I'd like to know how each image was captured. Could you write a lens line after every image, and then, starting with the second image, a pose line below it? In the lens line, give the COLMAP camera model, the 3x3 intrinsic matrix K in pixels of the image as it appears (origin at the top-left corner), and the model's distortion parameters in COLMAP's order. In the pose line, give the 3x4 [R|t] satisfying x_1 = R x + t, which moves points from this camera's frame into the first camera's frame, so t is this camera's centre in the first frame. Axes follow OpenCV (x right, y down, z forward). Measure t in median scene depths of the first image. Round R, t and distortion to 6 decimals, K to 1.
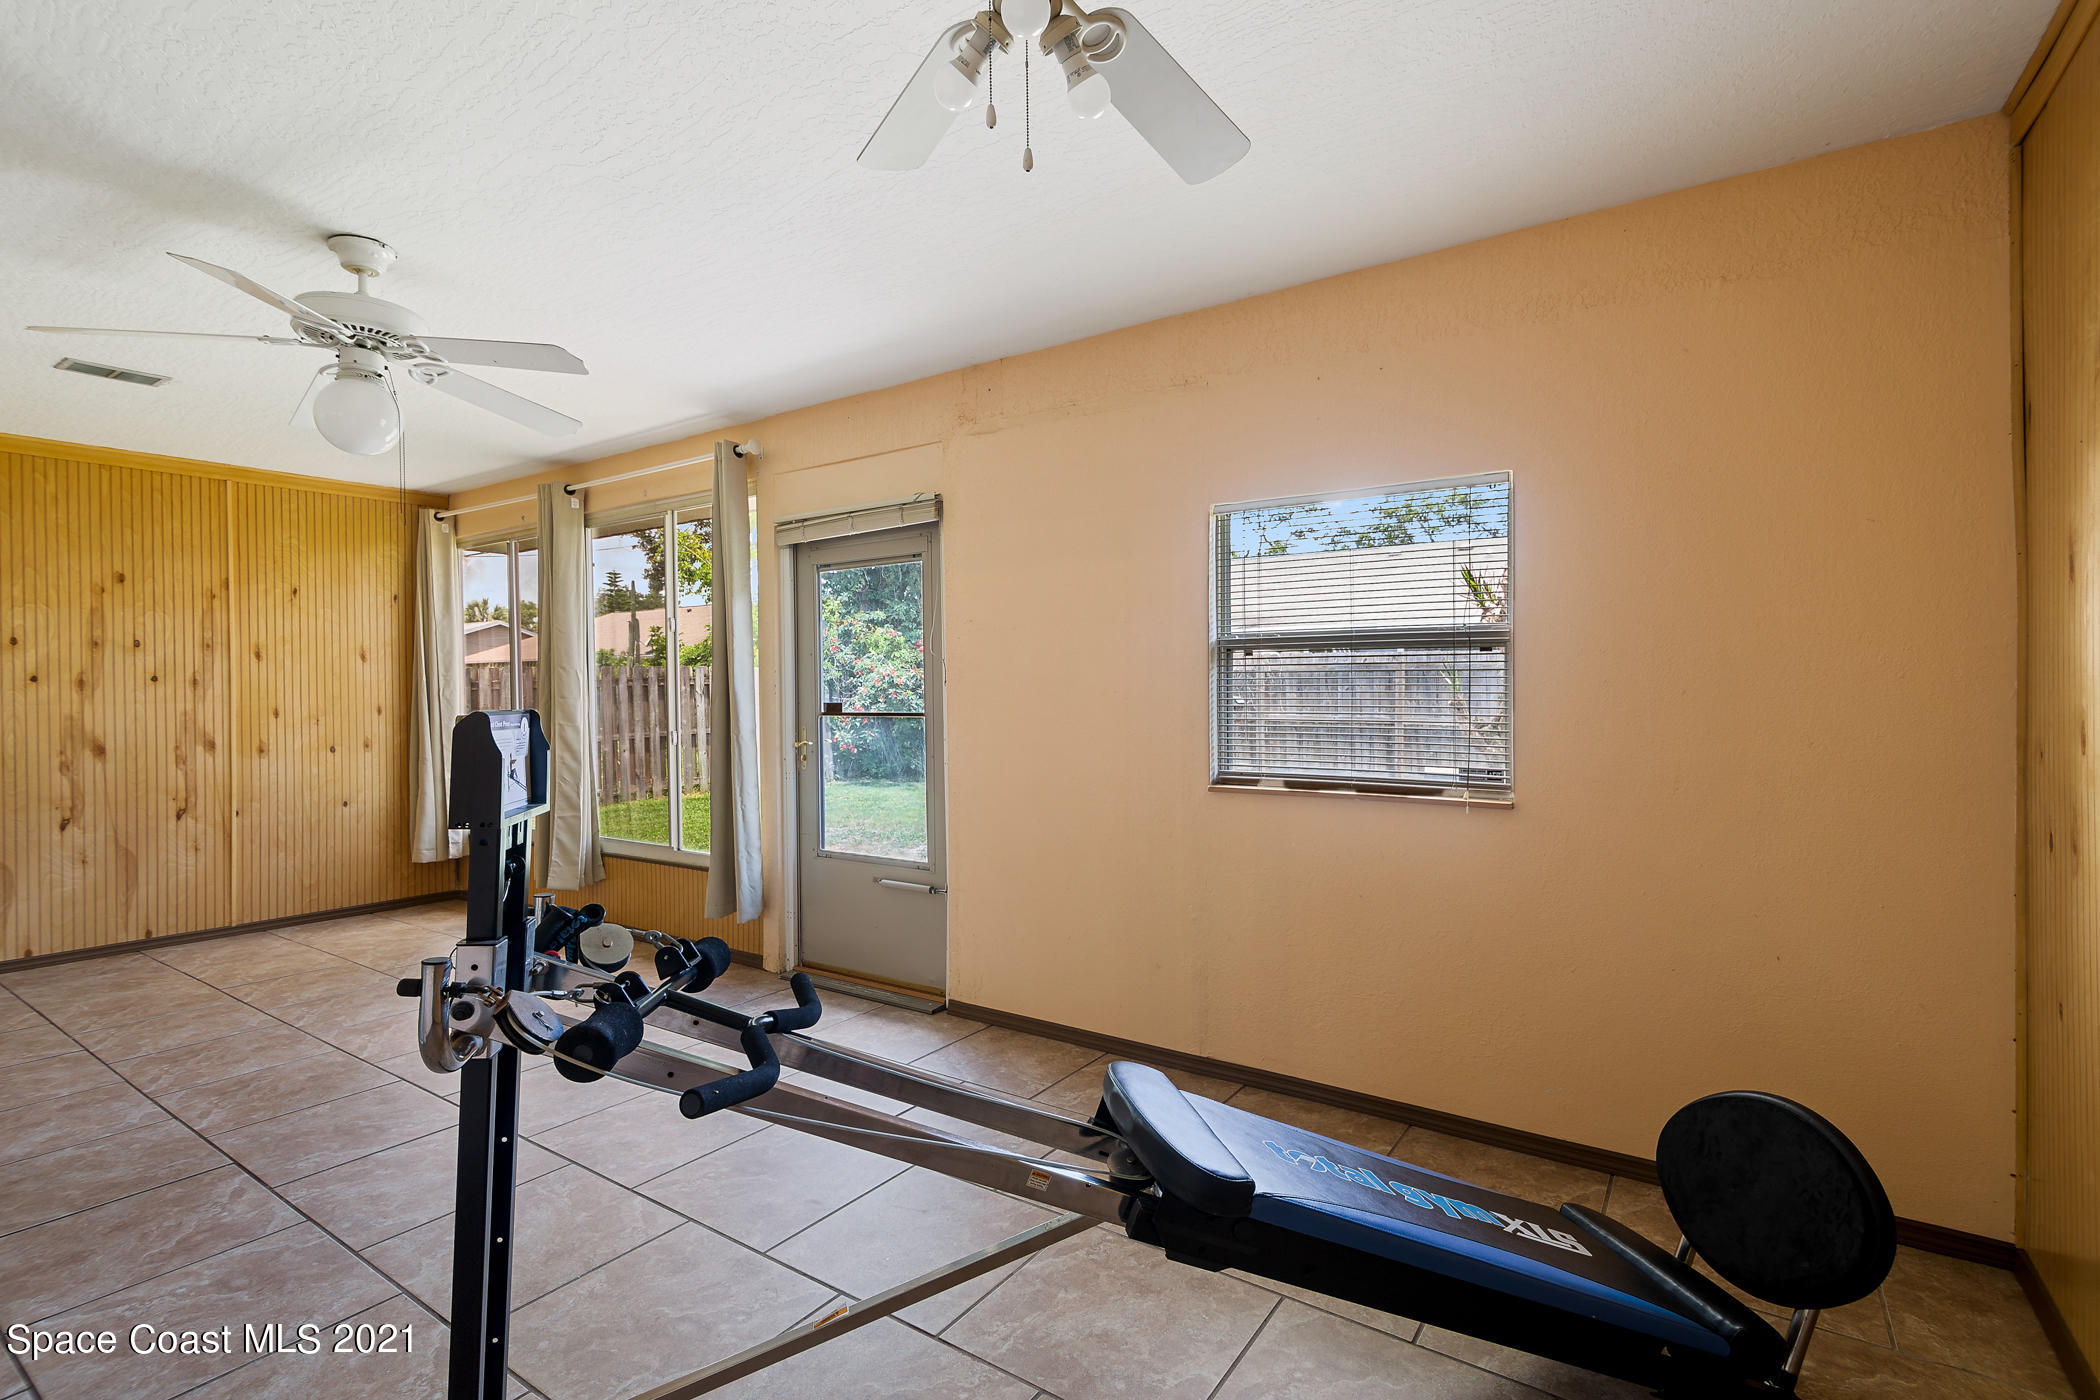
lens RADIAL K [[975.1, 0, 1045.2], [0, 975.1, 701.6], [0, 0, 1]] dist [0.003061, 0.000654]
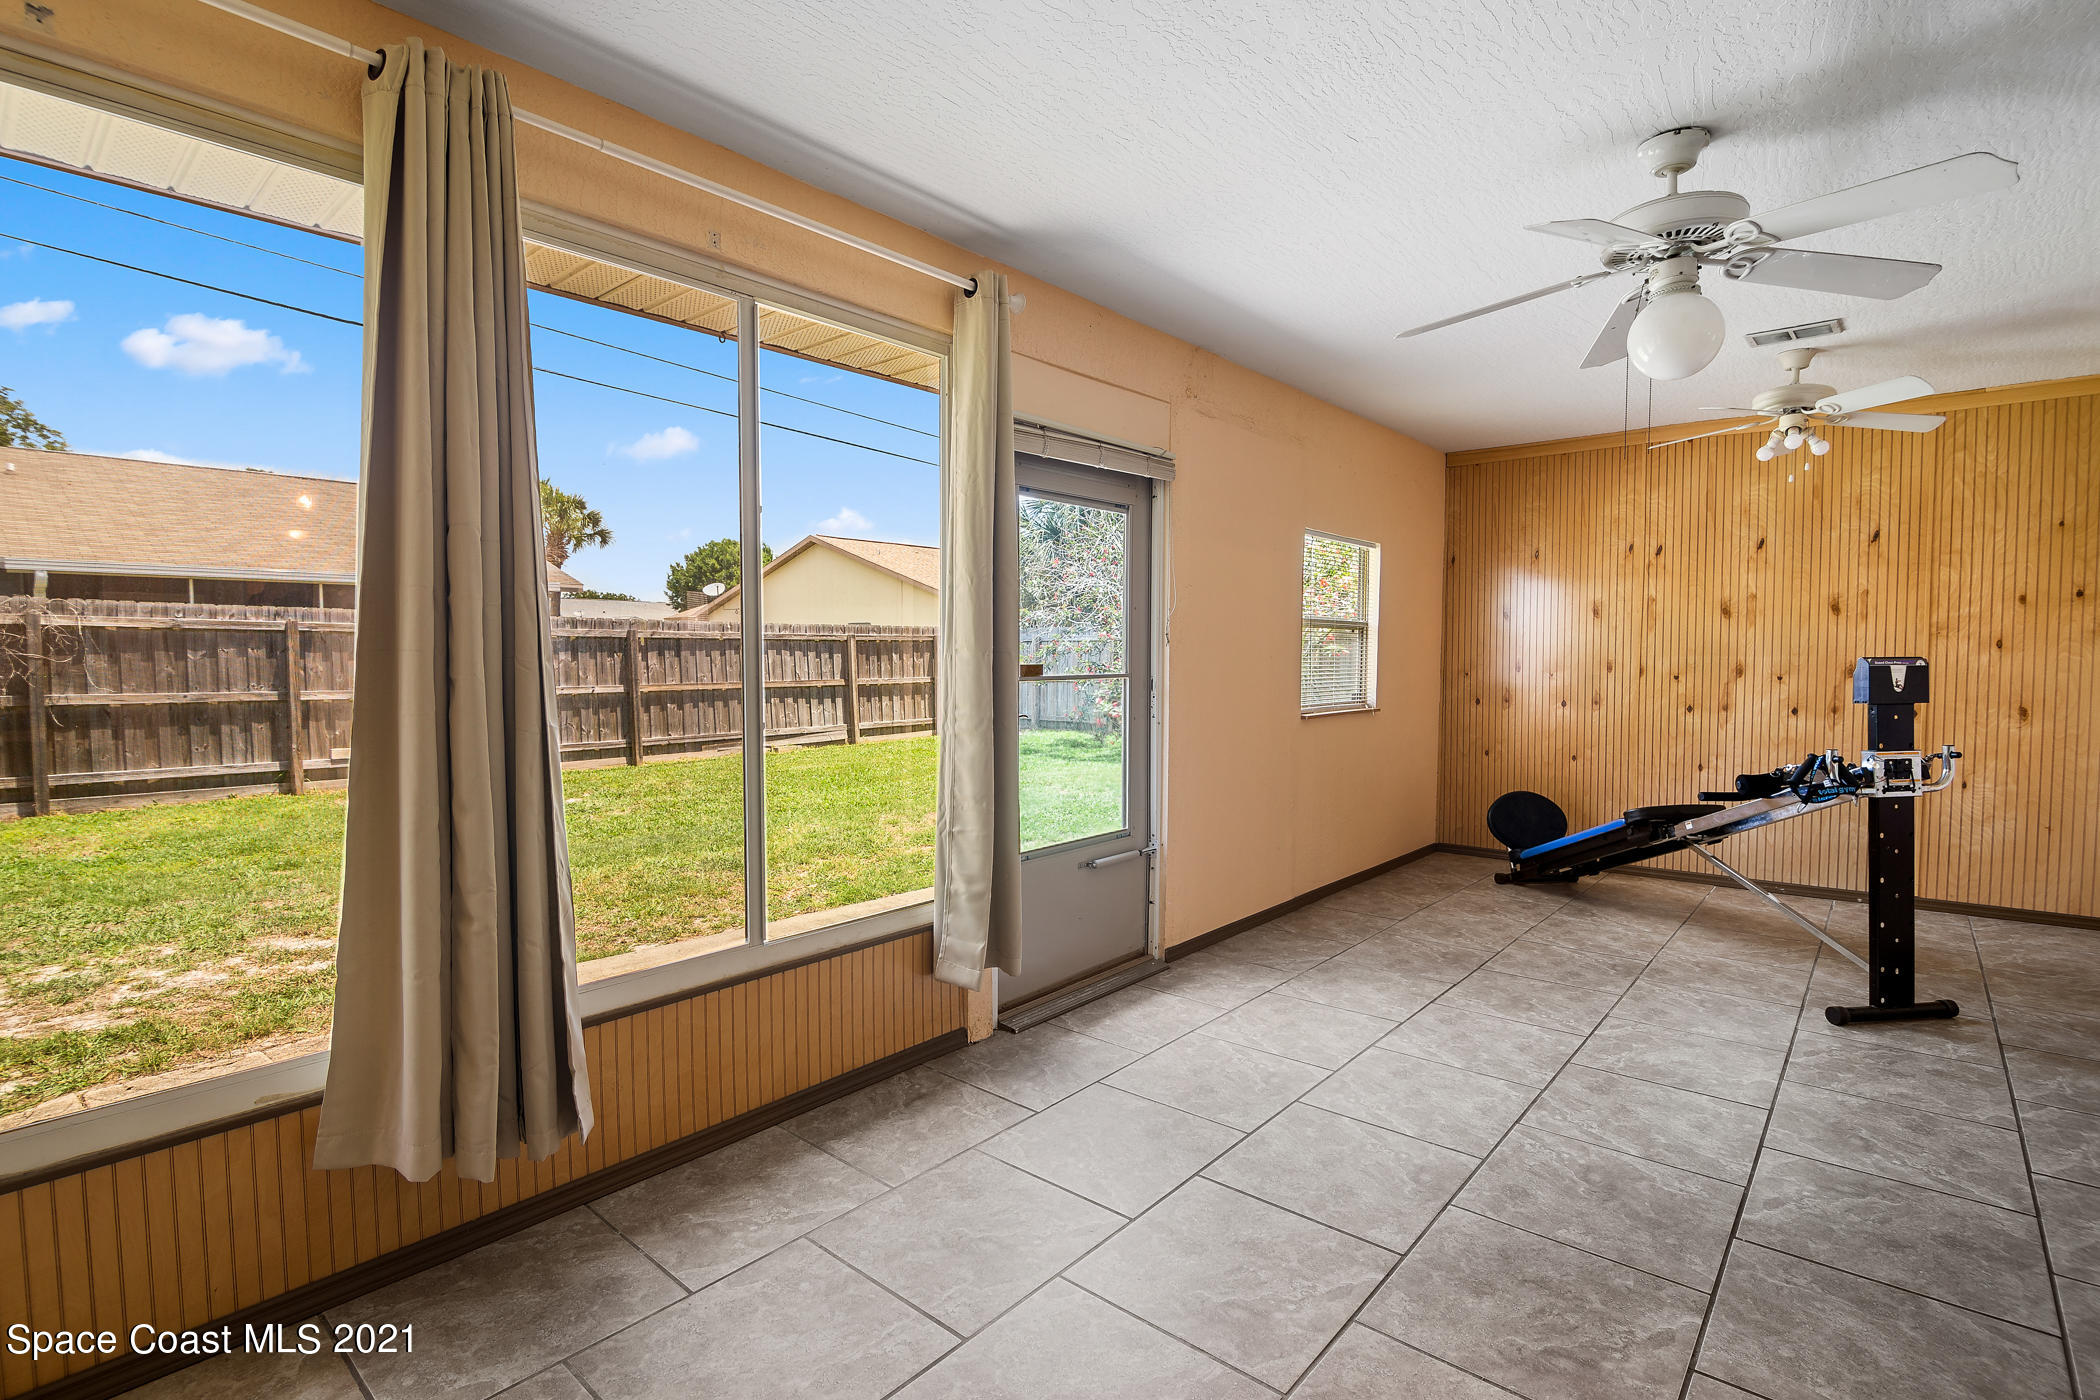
lens RADIAL K [[1000.6, 0, 1050.0], [0, 1000.6, 700.0], [0, 0, 1]] dist [-0.004045, -0.001024]
pose [[0.104469, -0.039402, 0.993747, -1.483862], [0.011137, 0.999199, 0.038448, -0.000660], [-0.994466, 0.007051, 0.104824, 1.298285]]
